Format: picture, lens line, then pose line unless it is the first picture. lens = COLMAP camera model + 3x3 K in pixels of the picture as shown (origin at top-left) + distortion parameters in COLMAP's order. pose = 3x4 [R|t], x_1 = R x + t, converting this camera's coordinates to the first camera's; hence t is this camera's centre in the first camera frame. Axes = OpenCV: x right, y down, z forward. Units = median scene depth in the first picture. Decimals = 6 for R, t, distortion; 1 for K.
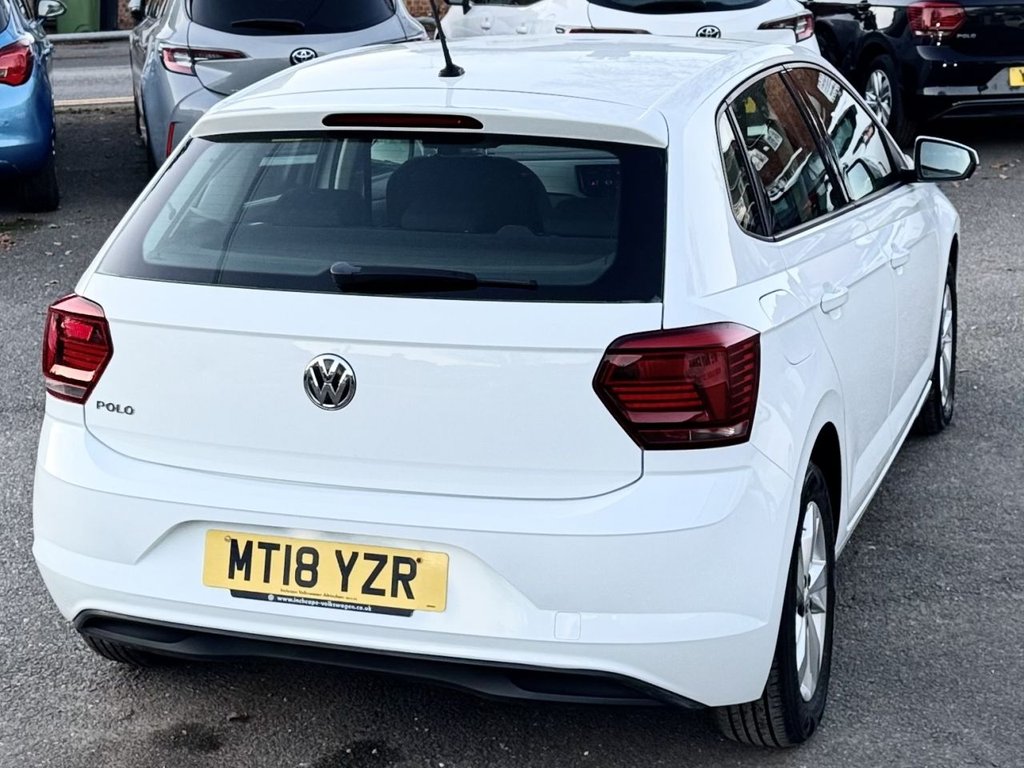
lens RADIAL K [[2035.1, 0, 426.6], [0, 2035.1, 260.0], [0, 0, 1]] dist [0.160175, -0.050435]
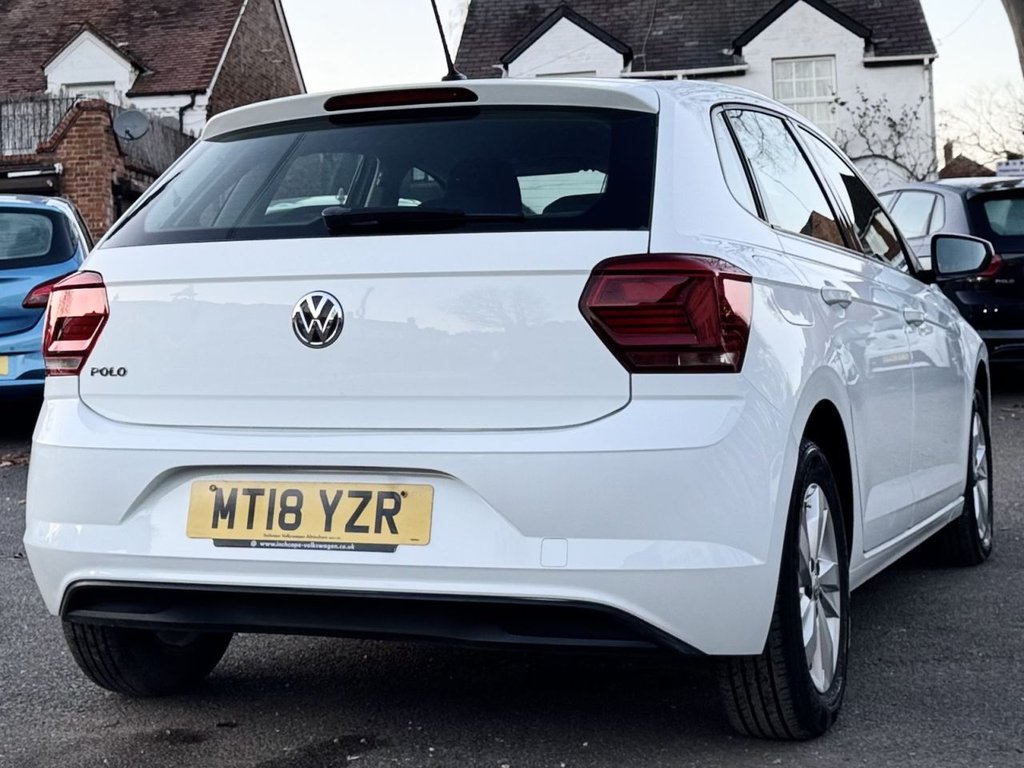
lens RADIAL K [[1960.3, 0, 421.2], [0, 1960.3, 215.9], [0, 0, 1]] dist [0.186265, -0.259921]
pose [[0.999002, 0.002010, -0.044618, 0.044378], [-0.011878, 0.974964, -0.222045, 0.216544], [0.043055, 0.222353, 0.974015, 0.052930]]
